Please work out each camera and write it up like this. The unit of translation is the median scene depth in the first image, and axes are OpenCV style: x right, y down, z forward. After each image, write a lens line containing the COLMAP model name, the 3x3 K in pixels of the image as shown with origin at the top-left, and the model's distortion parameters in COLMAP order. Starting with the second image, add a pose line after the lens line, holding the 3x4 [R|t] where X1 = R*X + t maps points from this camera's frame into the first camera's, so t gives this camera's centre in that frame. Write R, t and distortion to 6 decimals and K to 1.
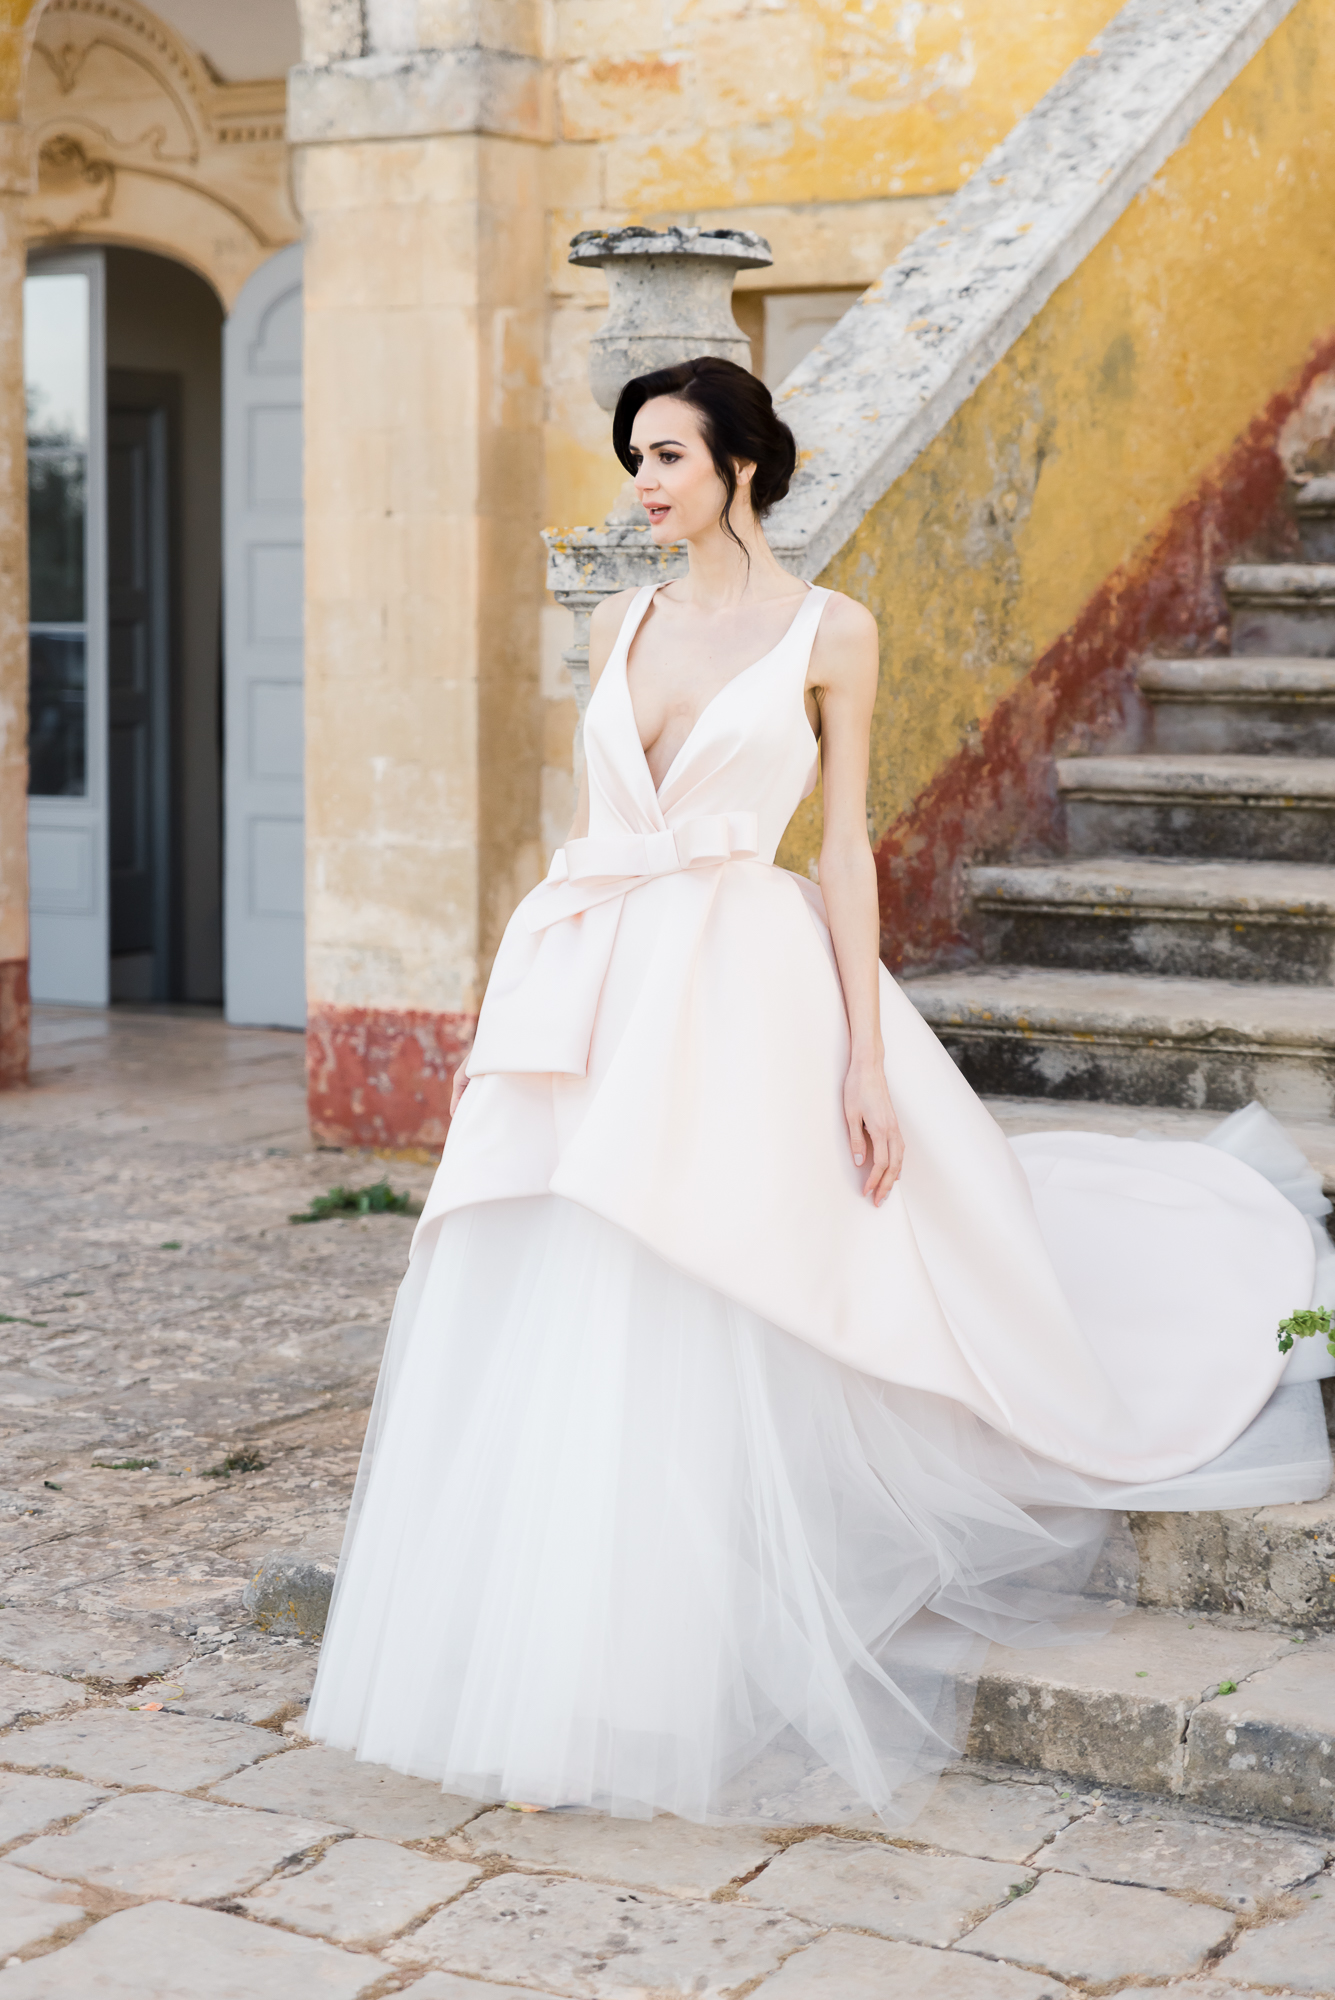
lens RADIAL K [[3958.5, 0, 667.8], [0, 3958.5, 999.5], [0, 0, 1]] dist [0.041540, 0.000000]
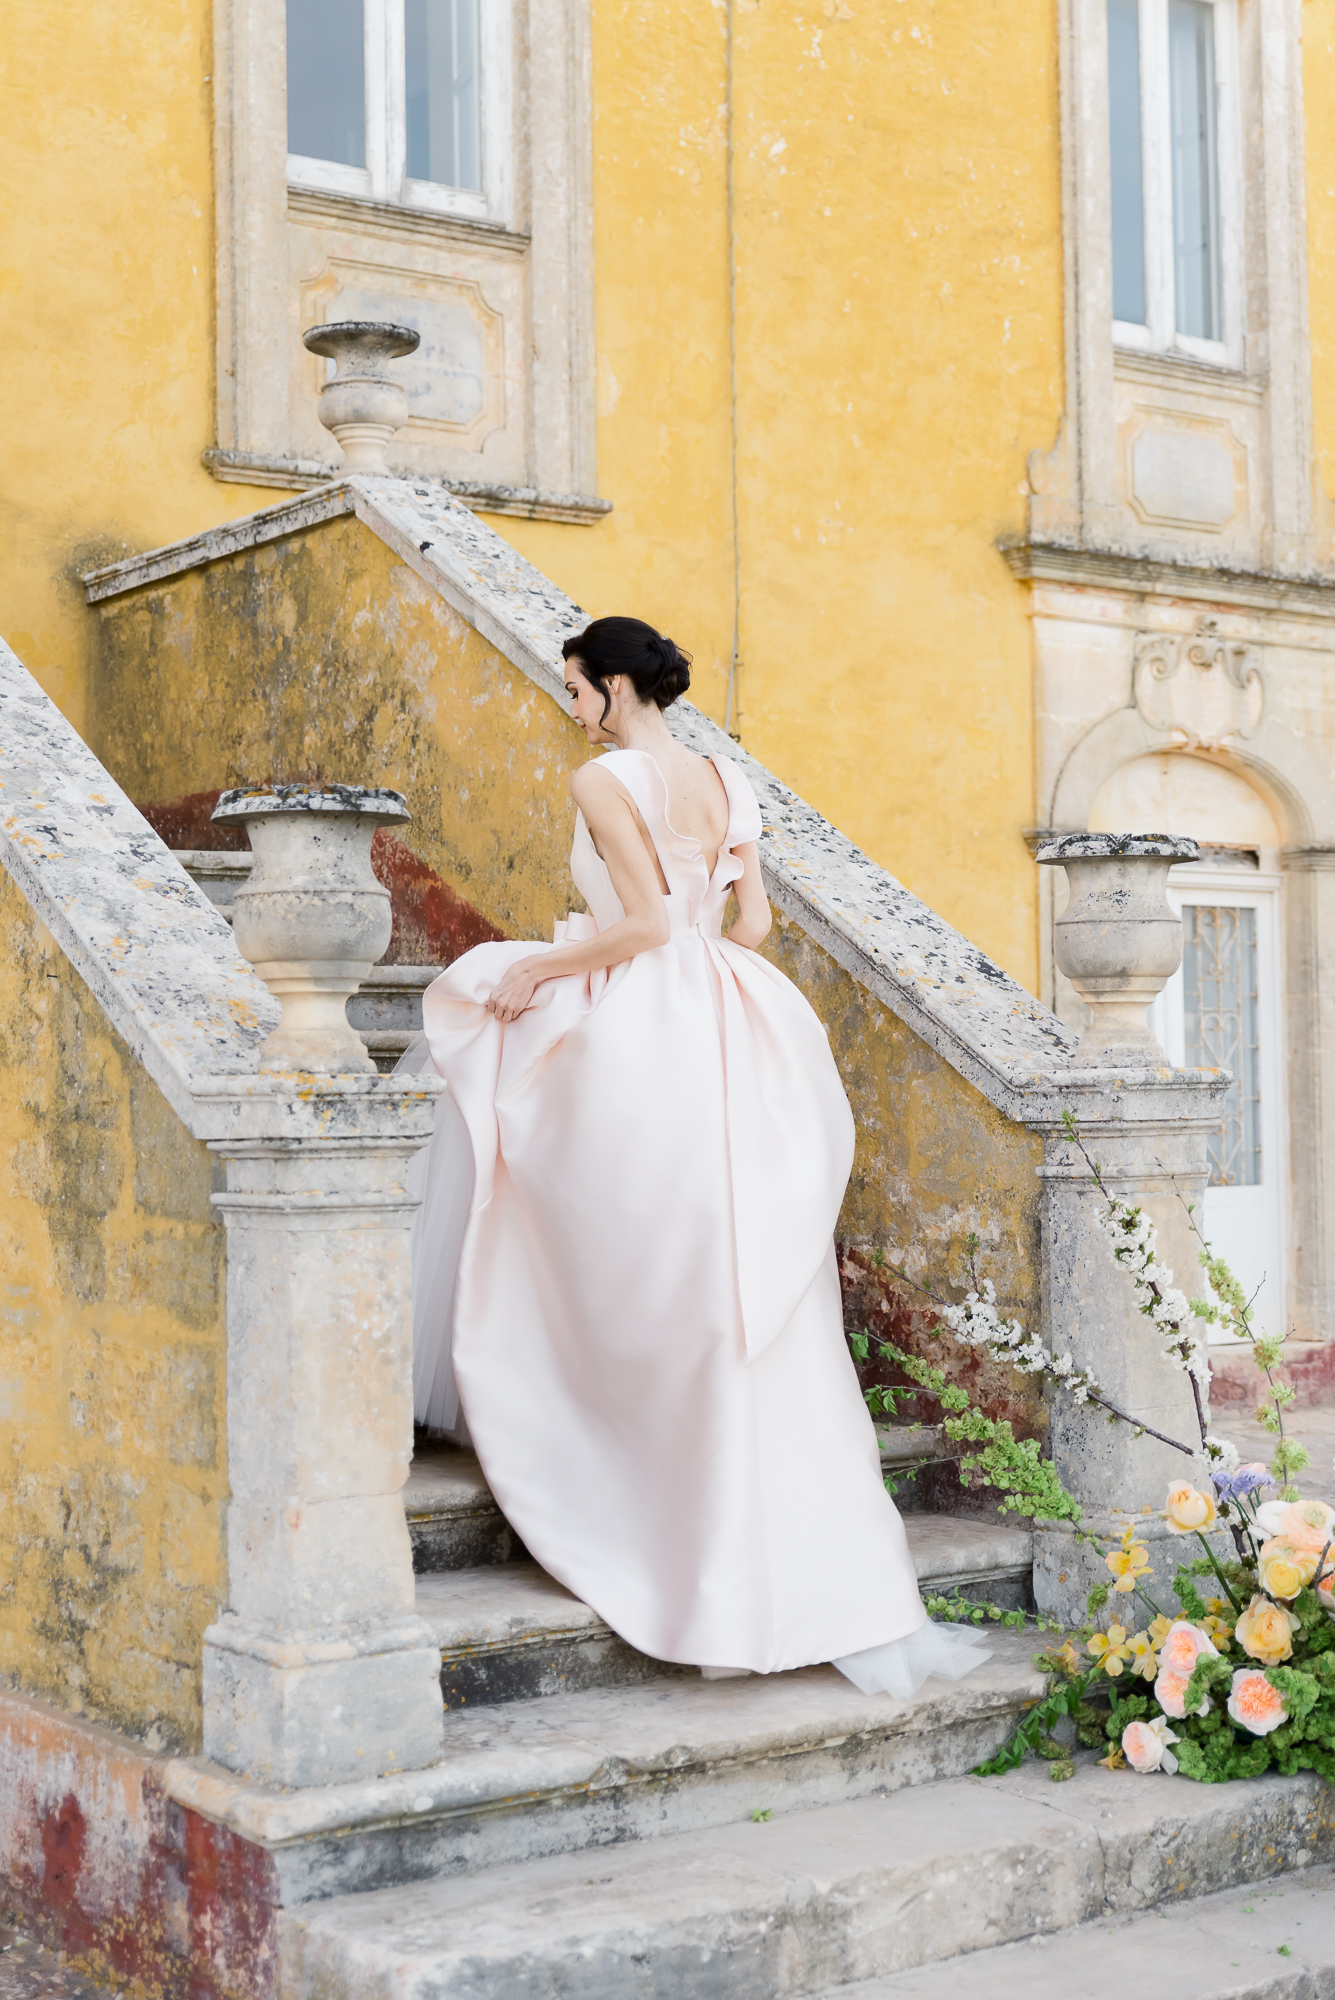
lens RADIAL K [[3070.9, 0, 667.7], [0, 3070.9, 1002.1], [0, 0, 1]] dist [-0.021425, 0.000000]
pose [[0.342432, 0.013202, 0.939450, -0.729307], [0.098125, 0.993931, -0.049734, -0.090508], [-0.934404, 0.109214, 0.339059, 0.654401]]
